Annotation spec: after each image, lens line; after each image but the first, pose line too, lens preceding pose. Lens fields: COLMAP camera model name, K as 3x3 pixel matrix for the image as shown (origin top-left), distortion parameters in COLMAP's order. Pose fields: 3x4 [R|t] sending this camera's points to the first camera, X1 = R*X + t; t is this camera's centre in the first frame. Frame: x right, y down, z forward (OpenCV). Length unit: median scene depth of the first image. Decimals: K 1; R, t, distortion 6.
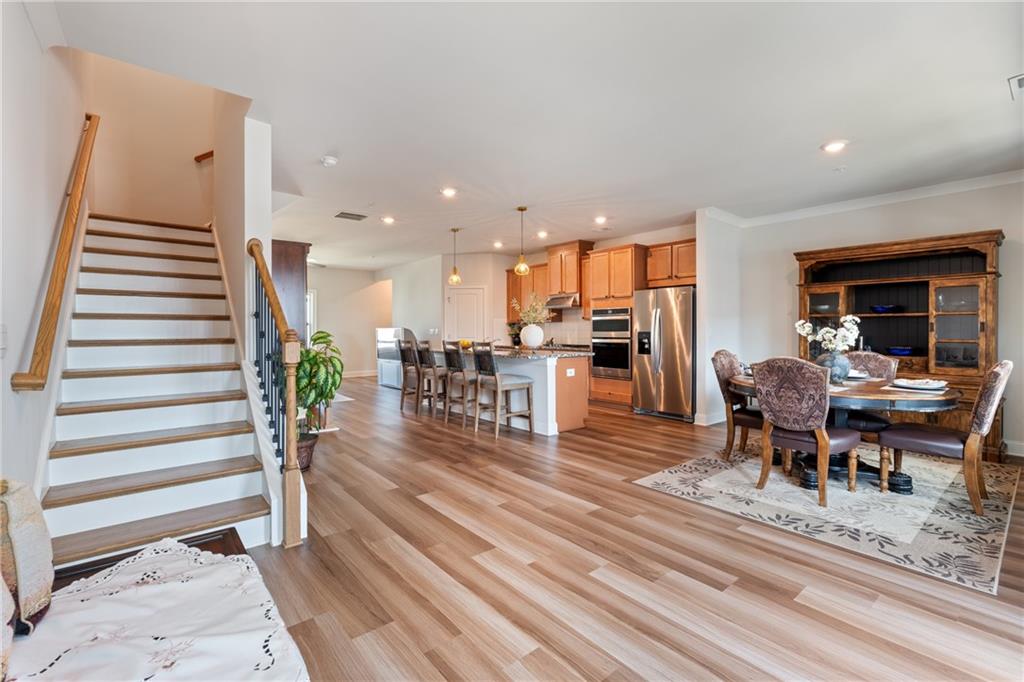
lens RADIAL K [[451.0, 0, 514.0], [0, 451.0, 329.4], [0, 0, 1]] dist [-0.003043, -0.000147]
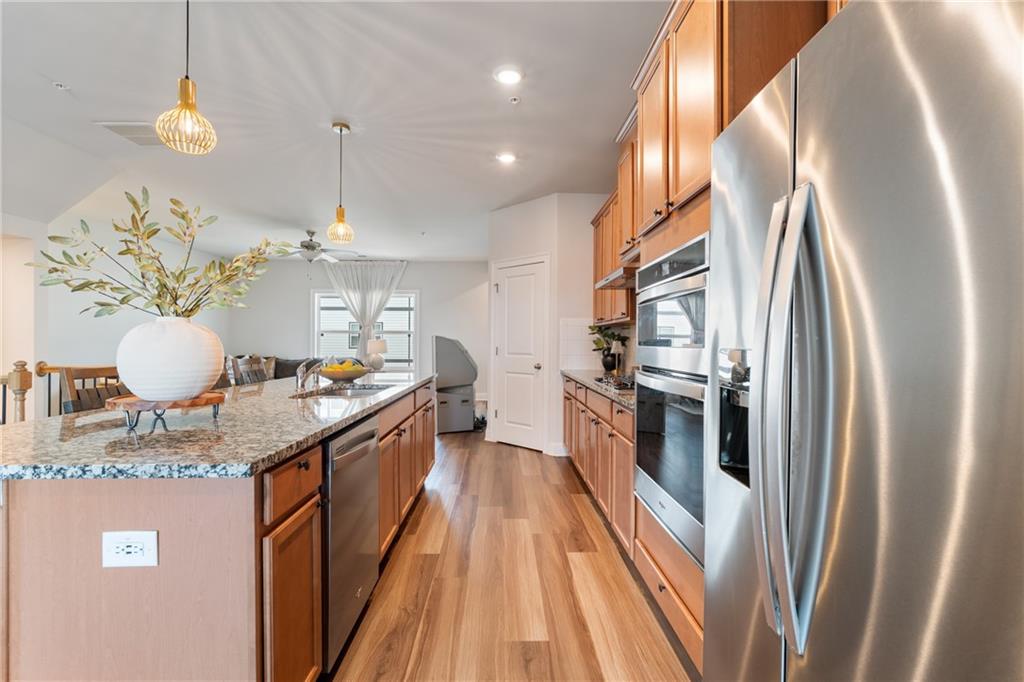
lens RADIAL K [[446.3, 0, 512.0], [0, 446.3, 341.0], [0, 0, 1]] dist [-0.002238, -0.000141]
pose [[0.789523, 0.005732, -0.613695, 0.325576], [-0.005069, 0.999983, 0.002818, 0.001337], [0.613700, 0.000886, 0.789538, 0.810386]]
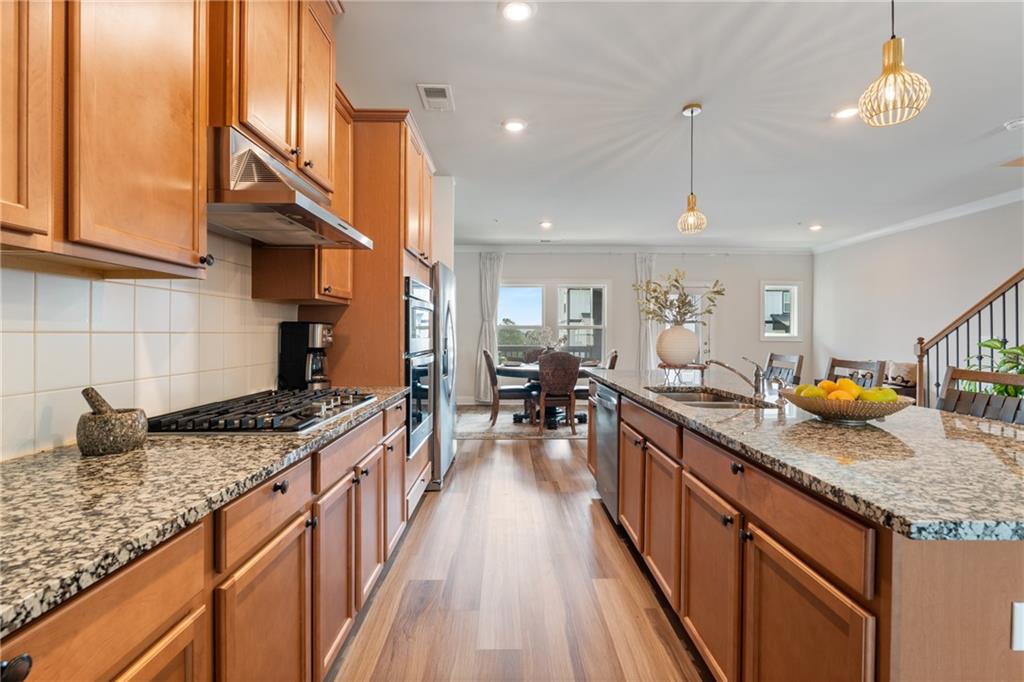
lens RADIAL K [[451.0, 0, 514.0], [0, 451.0, 329.4], [0, 0, 1]] dist [-0.003043, -0.000147]
pose [[-0.782197, 0.001836, 0.623028, -0.137535], [-0.007651, 0.999892, -0.012552, 0.002011], [-0.622984, -0.014585, -0.782099, 1.396847]]
